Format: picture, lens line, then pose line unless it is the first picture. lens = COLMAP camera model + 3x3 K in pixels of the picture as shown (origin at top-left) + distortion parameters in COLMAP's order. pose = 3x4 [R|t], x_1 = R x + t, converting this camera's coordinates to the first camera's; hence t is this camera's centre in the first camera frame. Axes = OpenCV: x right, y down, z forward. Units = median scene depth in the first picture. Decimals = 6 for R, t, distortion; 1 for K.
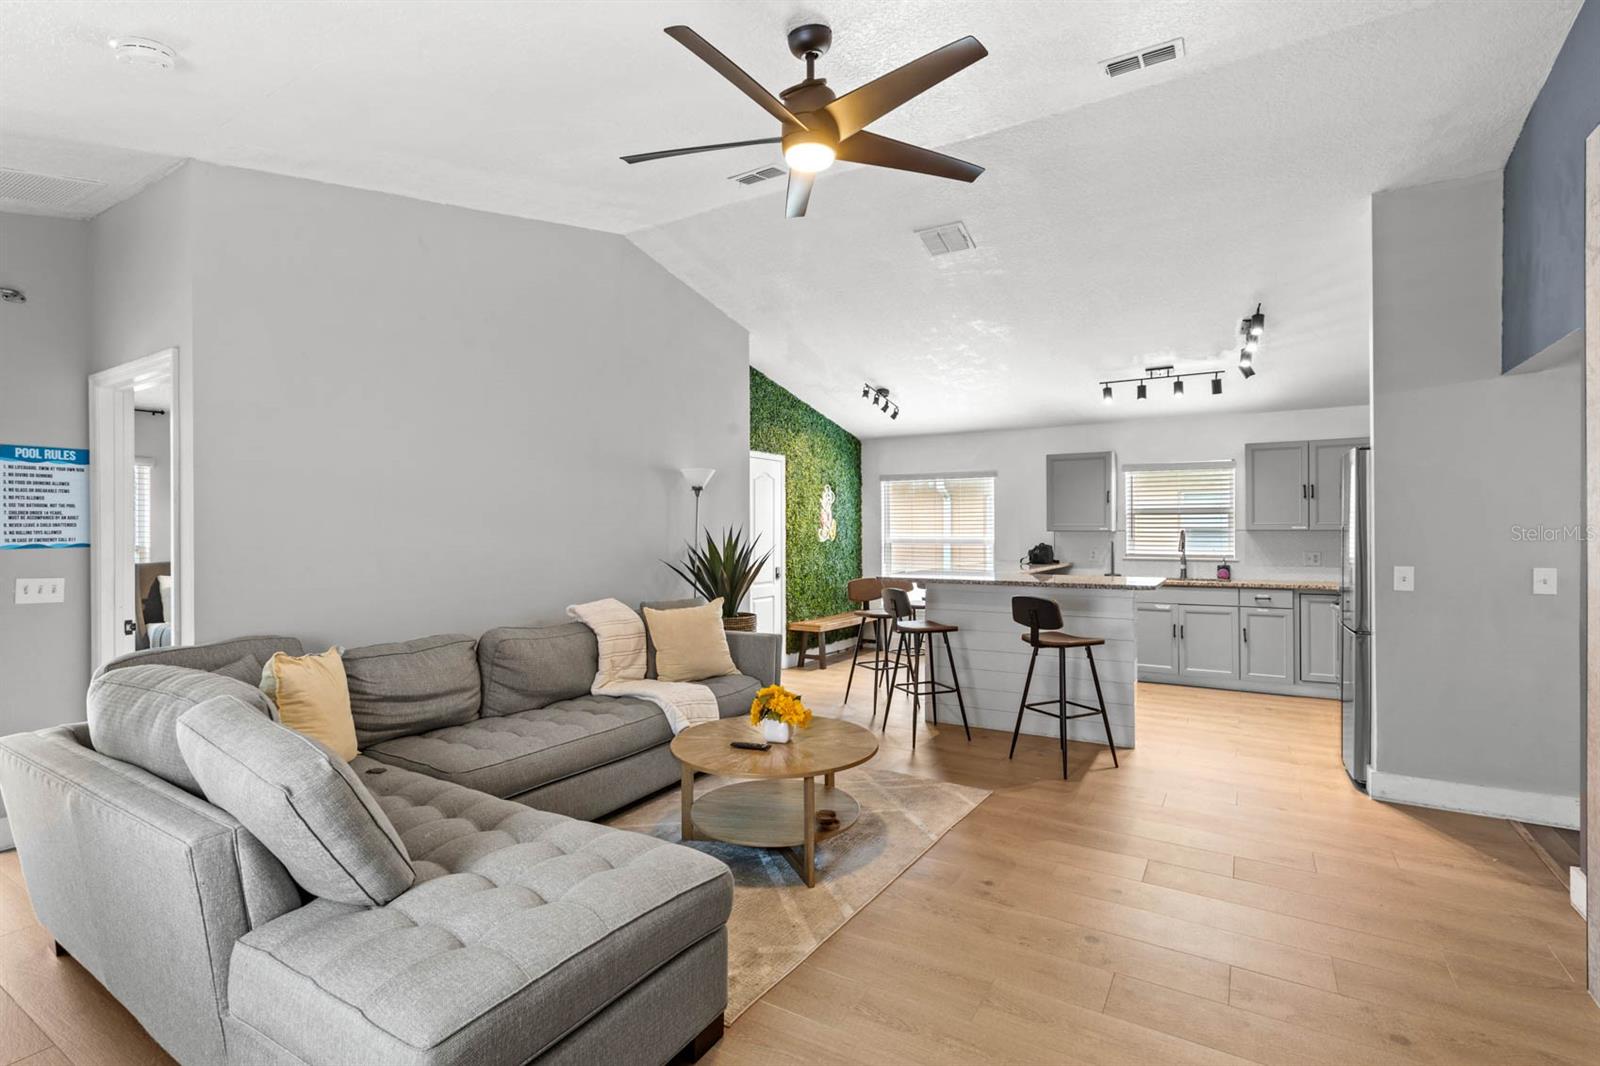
lens RADIAL K [[731.1, 0, 800.4], [0, 731.1, 534.6], [0, 0, 1]] dist [0.000299, 0.000383]
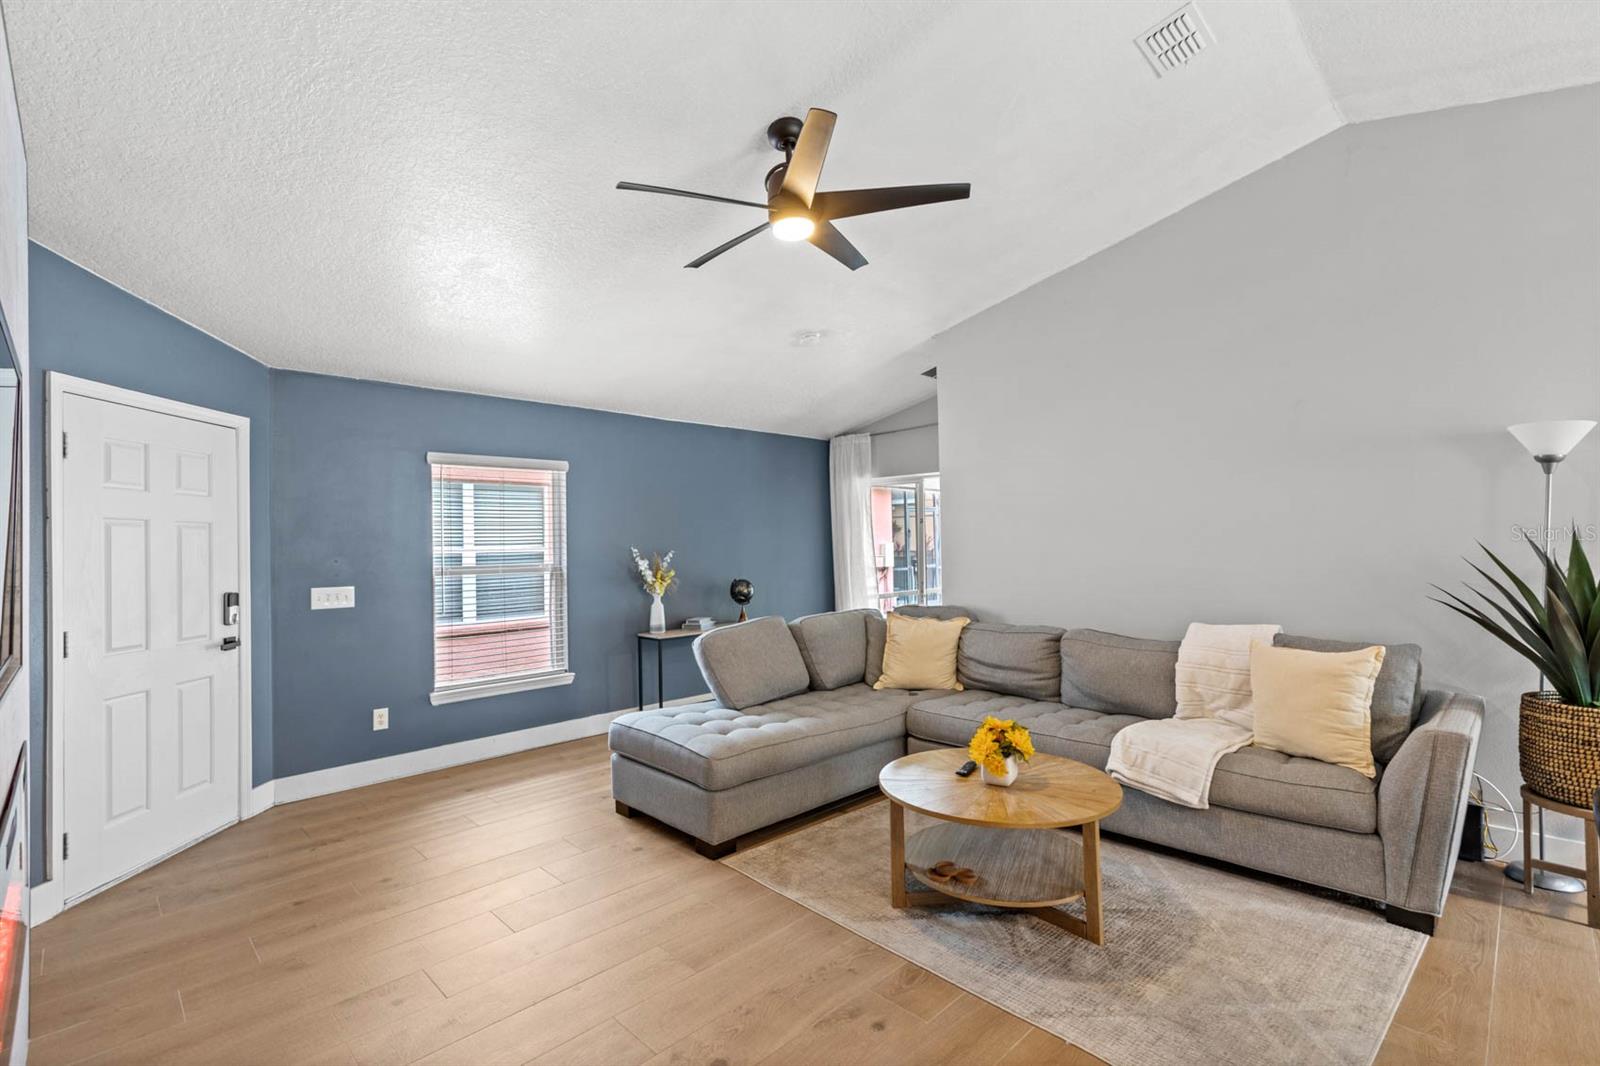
lens RADIAL K [[731.1, 0, 801.7], [0, 731.1, 533.8], [0, 0, 1]] dist [0.000299, 0.000383]
pose [[-0.230021, -0.004955, -0.973173, 0.733662], [0.009812, 0.999924, -0.007411, -0.011220], [0.973136, -0.011254, -0.229955, 0.811810]]
